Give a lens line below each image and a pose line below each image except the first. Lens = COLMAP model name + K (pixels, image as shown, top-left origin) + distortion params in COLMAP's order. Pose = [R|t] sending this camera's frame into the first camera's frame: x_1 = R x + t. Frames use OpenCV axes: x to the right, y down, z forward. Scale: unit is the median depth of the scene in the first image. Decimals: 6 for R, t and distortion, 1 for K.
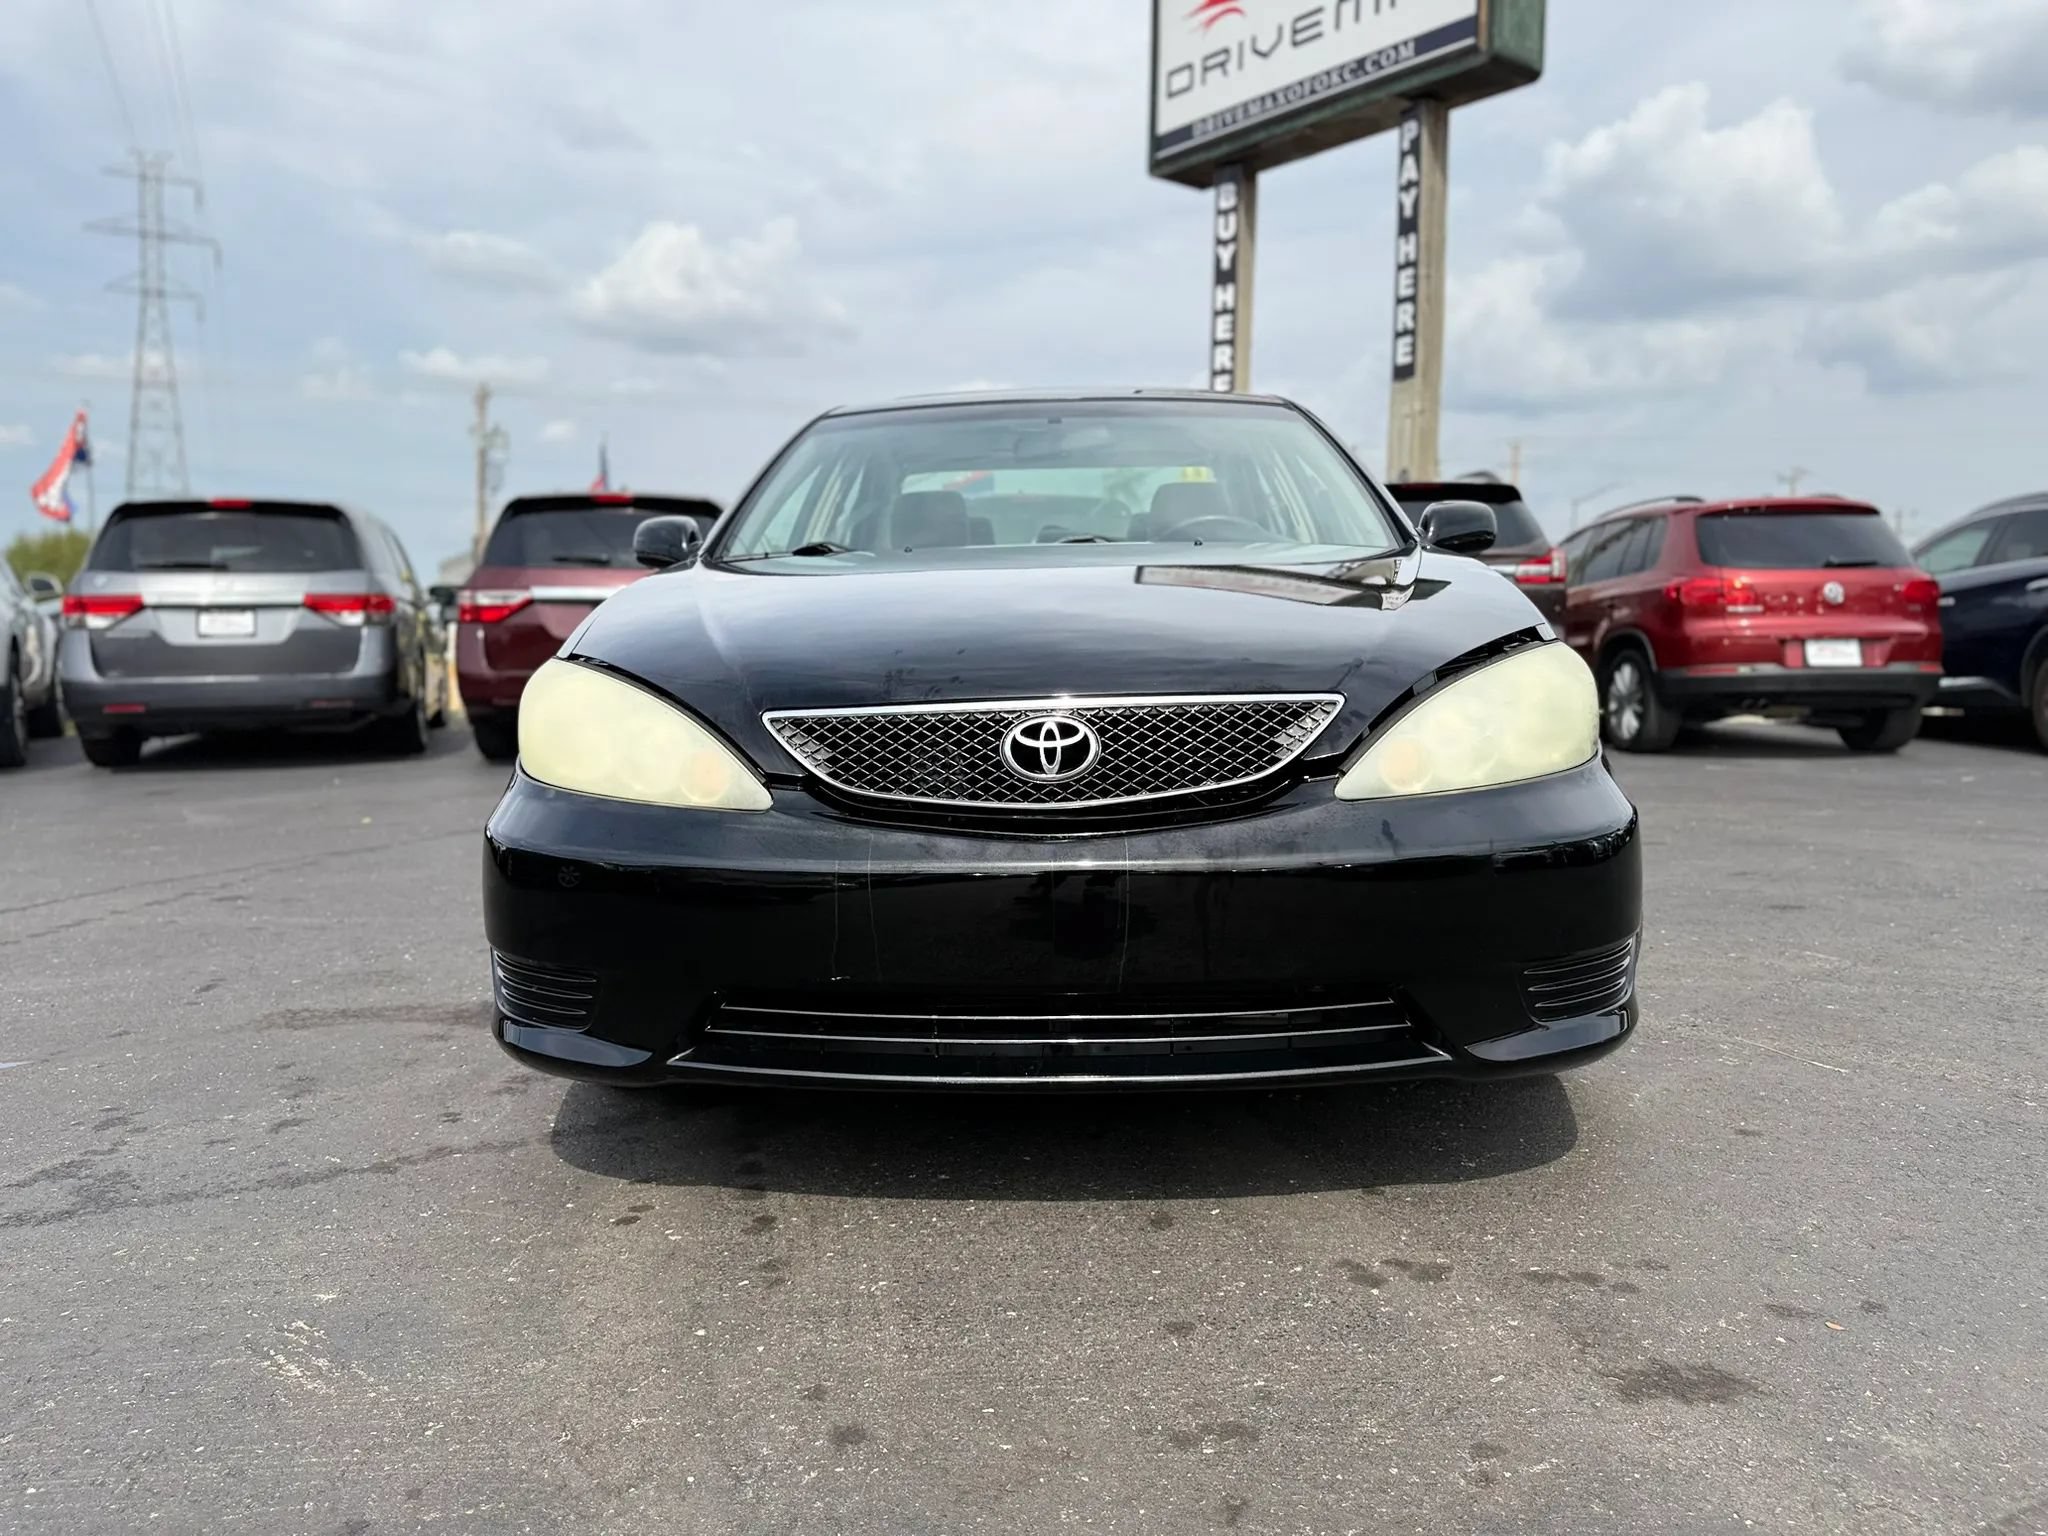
lens RADIAL K [[1506.7, 0, 1027.2], [0, 1506.7, 764.2], [0, 0, 1]] dist [0.012351, -0.012750]
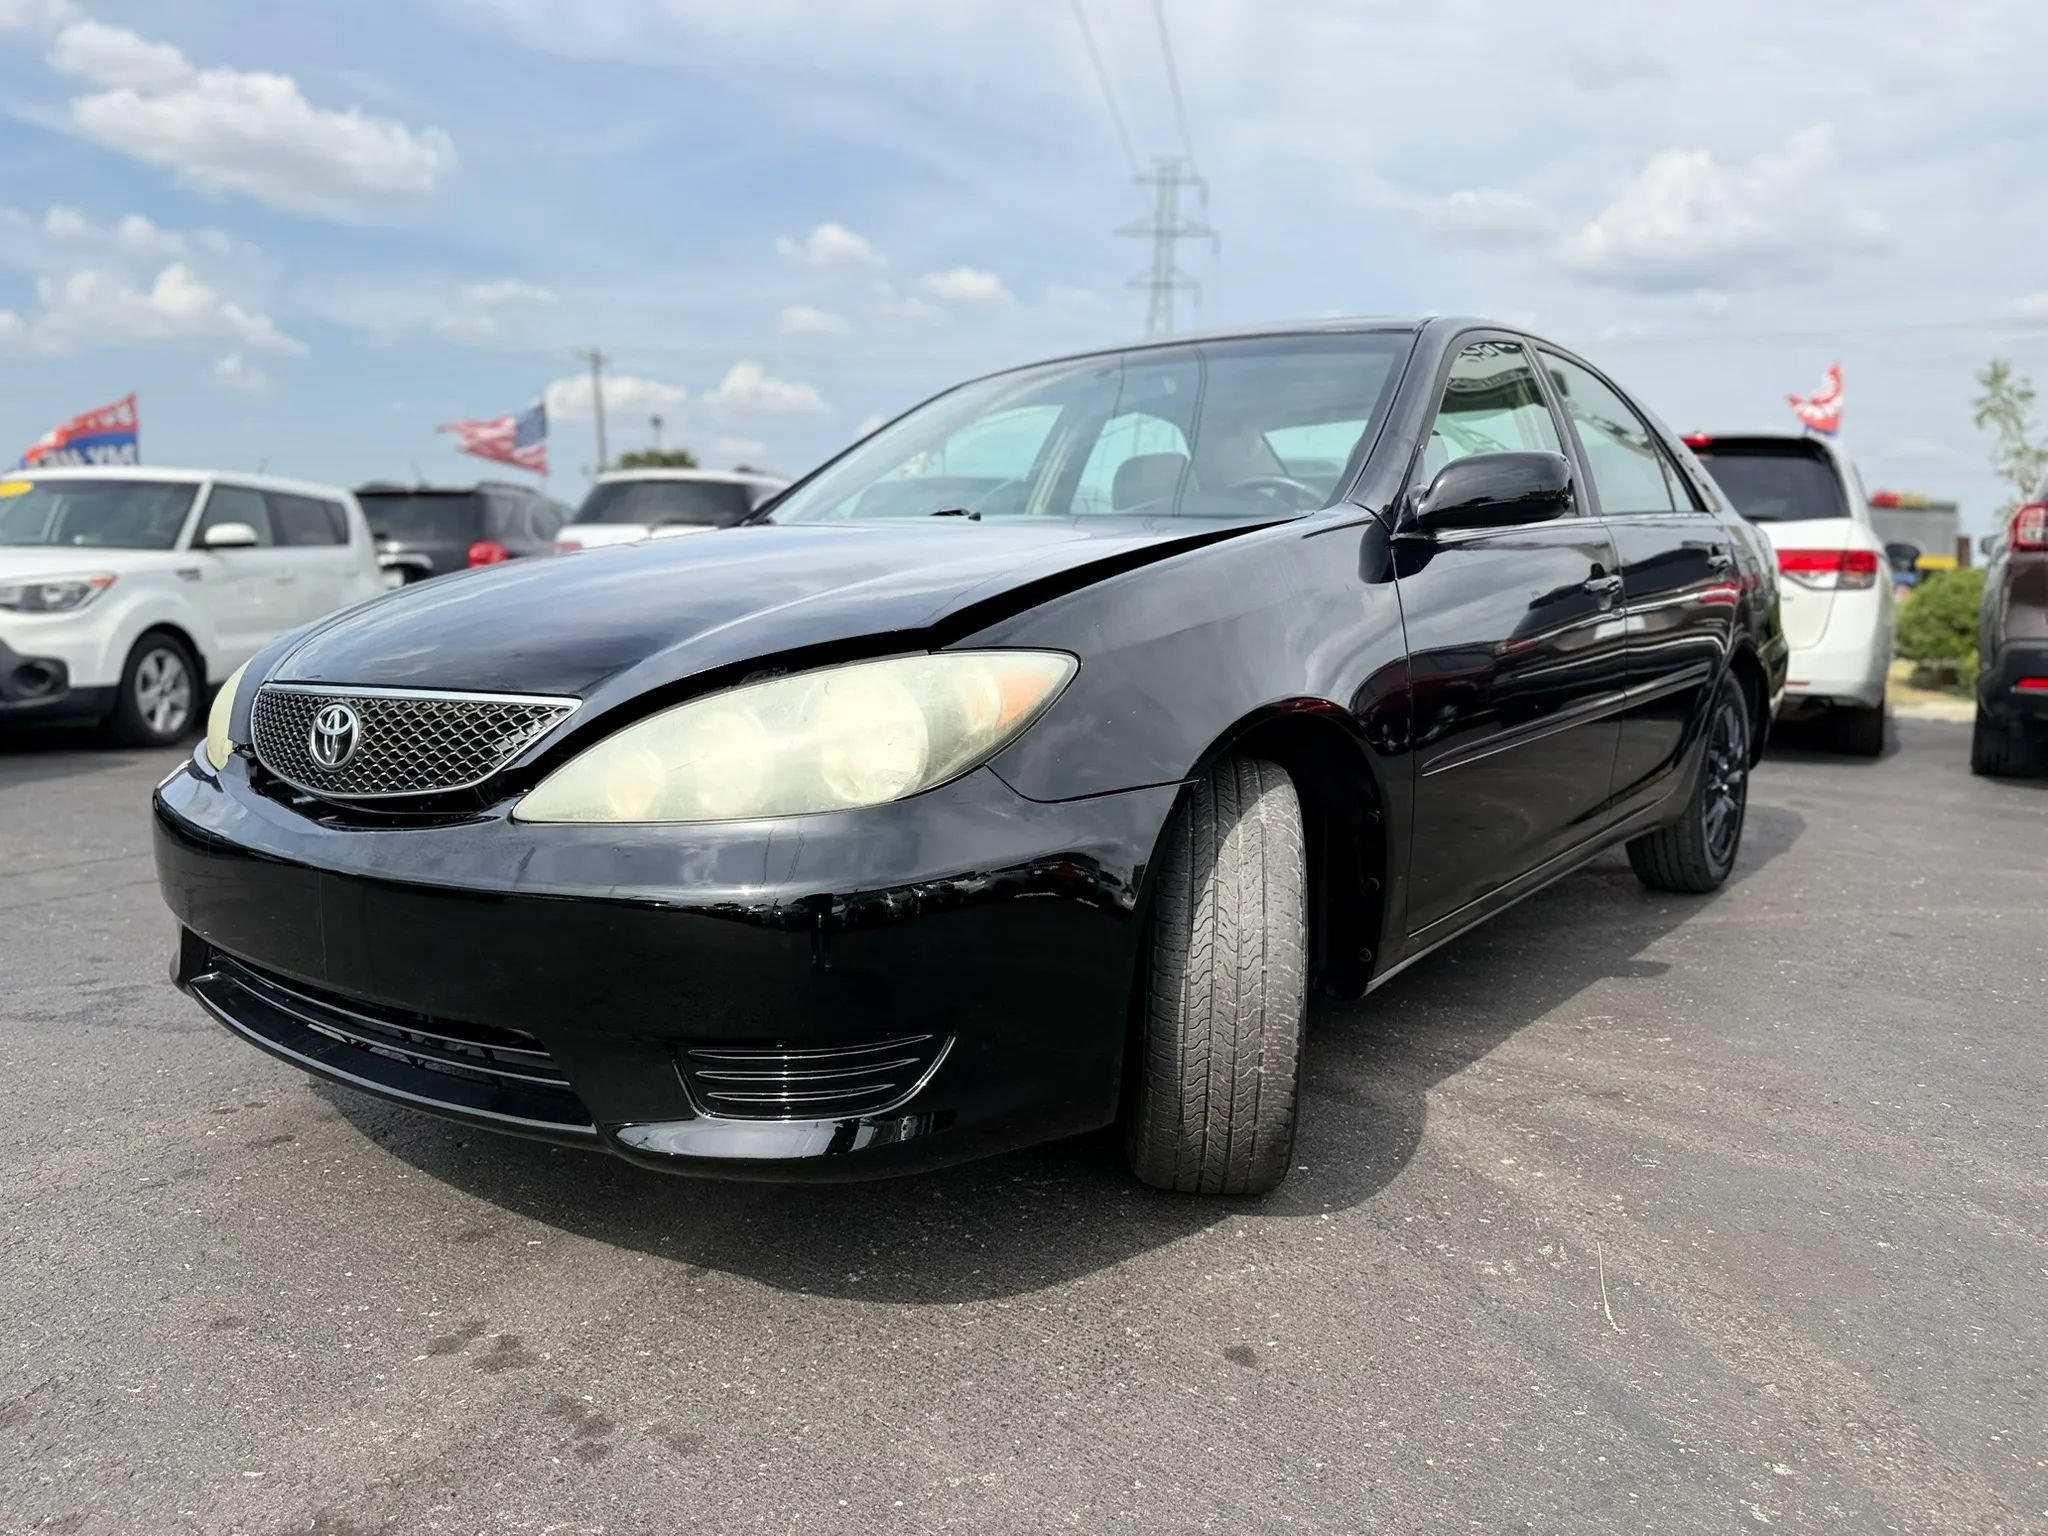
lens RADIAL K [[1506.7, 0, 1035.8], [0, 1506.7, 790.3], [0, 0, 1]] dist [0.012351, -0.012750]
pose [[0.804729, 0.098477, -0.585417, 0.121642], [-0.072457, 0.995065, 0.067786, -0.009433], [0.589204, -0.012132, 0.807893, 0.057691]]
